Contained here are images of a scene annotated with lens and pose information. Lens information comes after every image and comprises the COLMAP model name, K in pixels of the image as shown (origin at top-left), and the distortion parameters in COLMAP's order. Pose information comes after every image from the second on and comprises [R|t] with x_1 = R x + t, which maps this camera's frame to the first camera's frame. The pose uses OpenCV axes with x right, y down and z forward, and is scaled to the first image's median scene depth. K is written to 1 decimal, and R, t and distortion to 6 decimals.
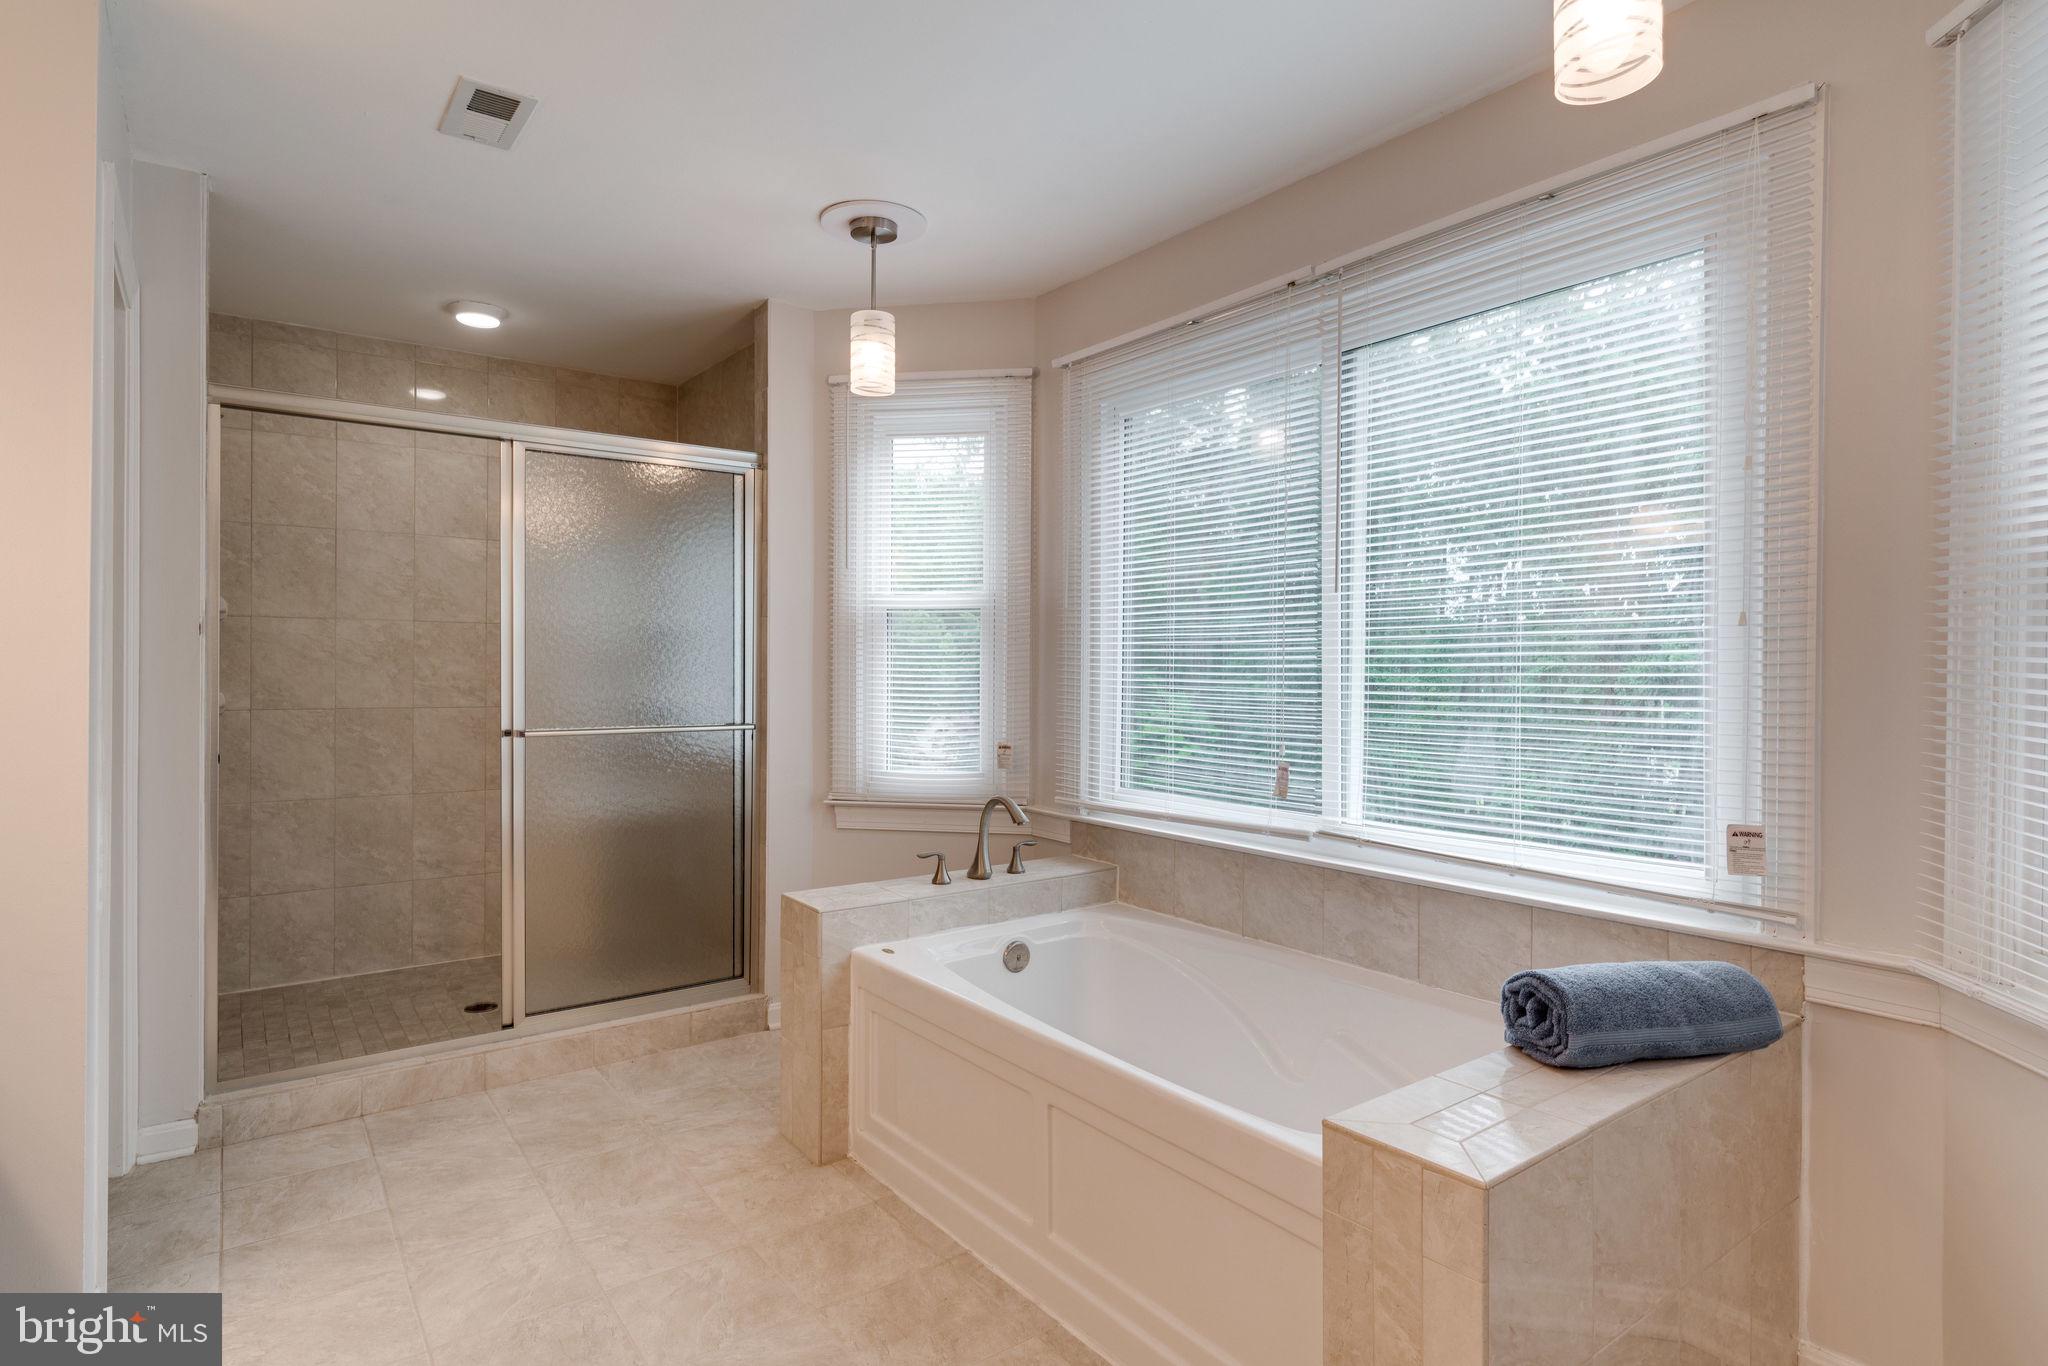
lens RADIAL K [[1125.0, 0, 1023.9], [0, 1125.0, 672.9], [0, 0, 1]] dist [-0.004644, 0.003148]
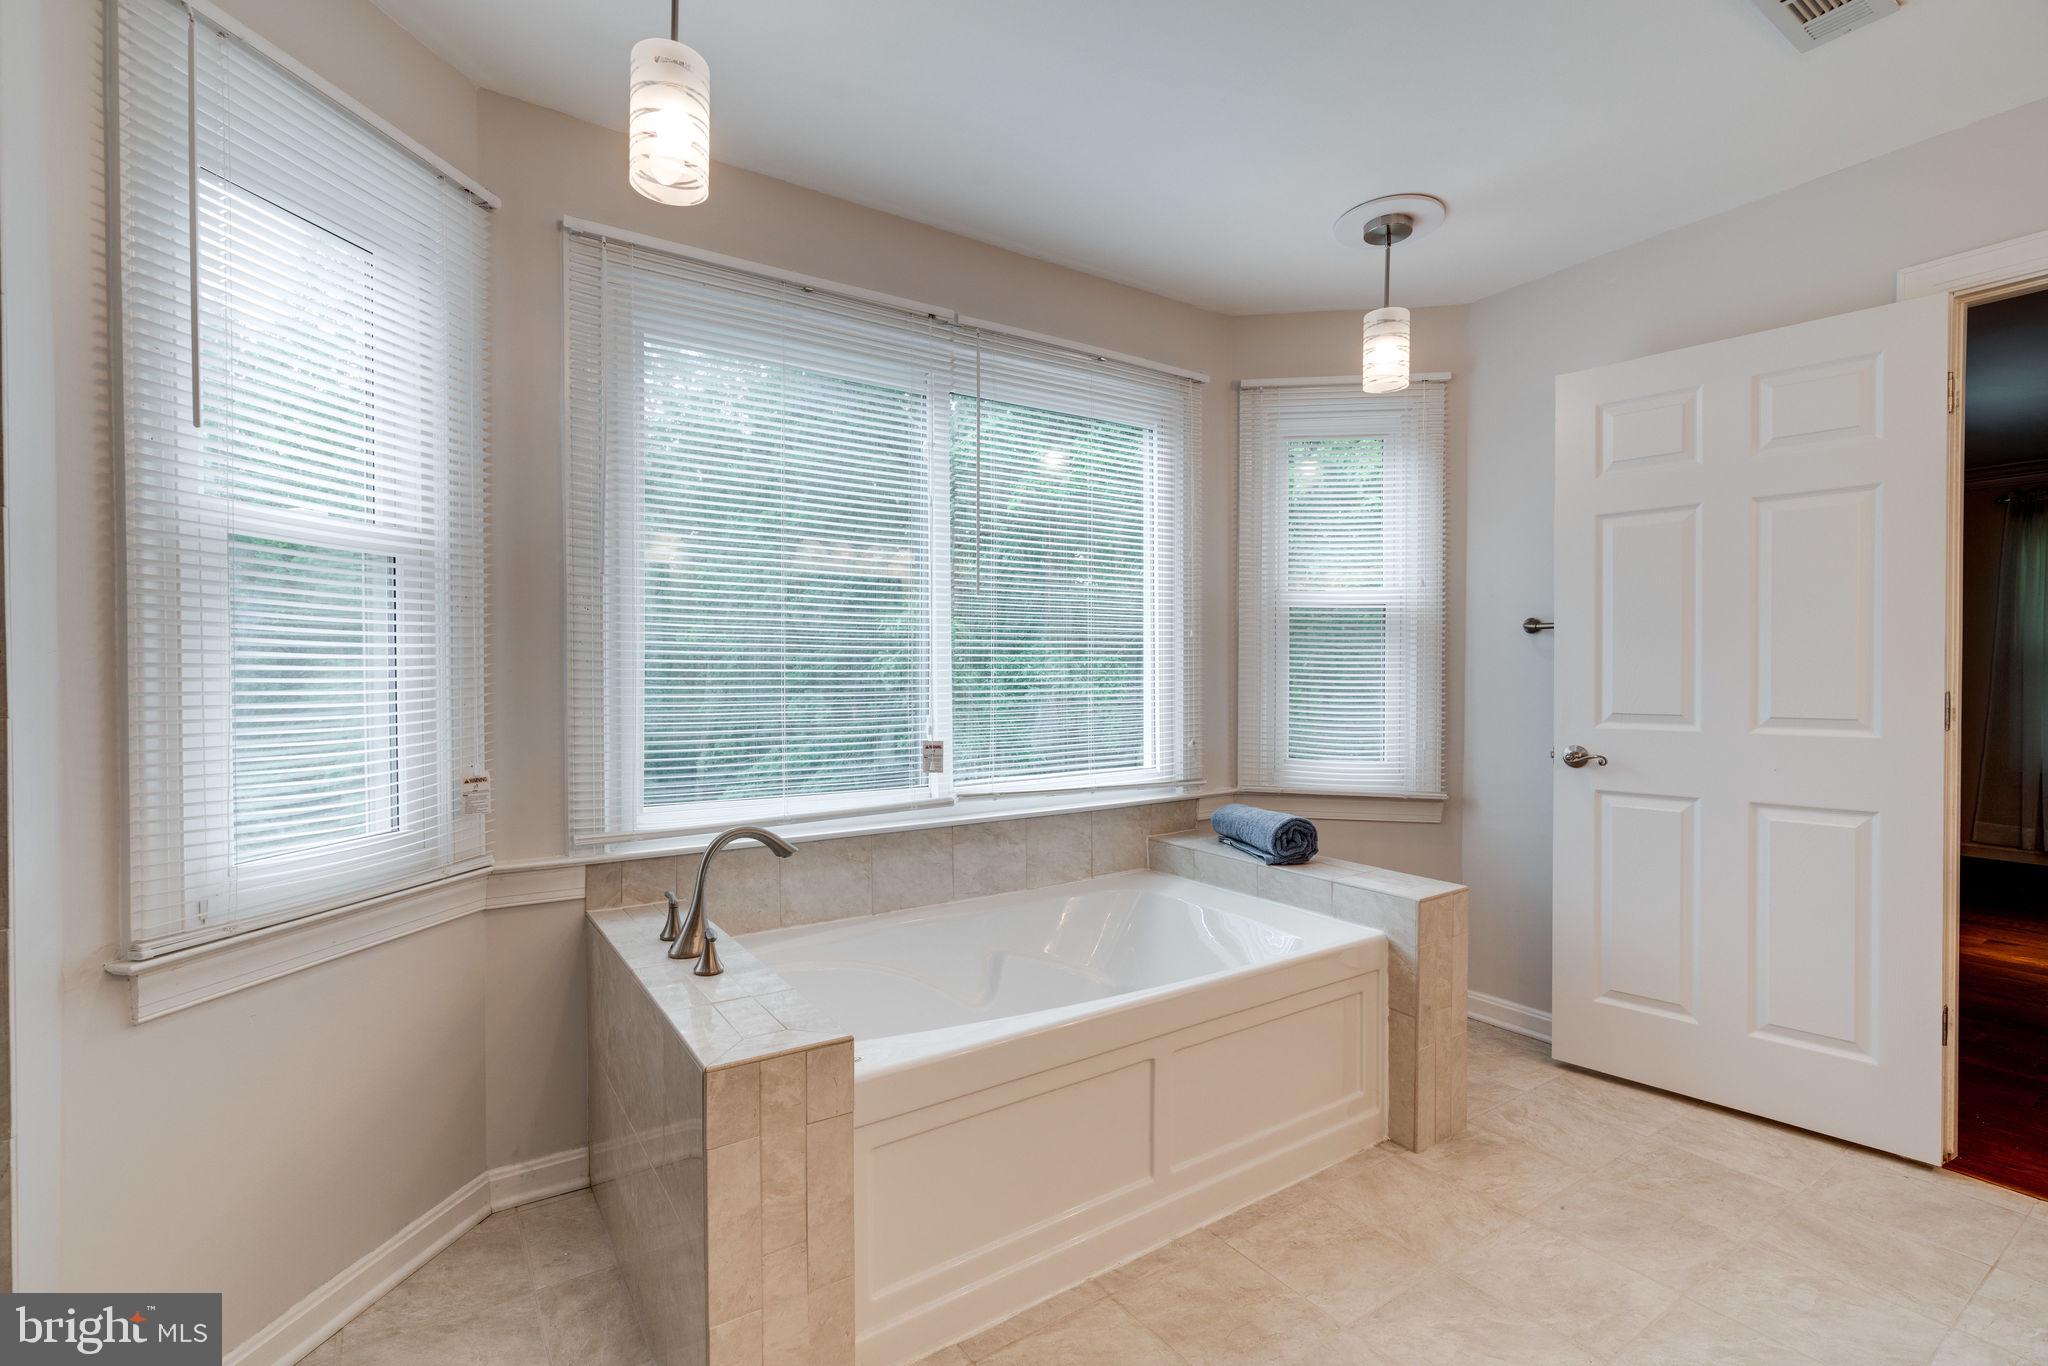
lens RADIAL K [[936.1, 0, 1021.8], [0, 936.1, 680.6], [0, 0, 1]] dist [-0.005657, 0.001113]
pose [[0.013352, -0.016221, 0.999779, -0.713998], [0.005597, 0.999854, 0.016148, 0.004712], [-0.999895, 0.005380, 0.013441, 0.913758]]
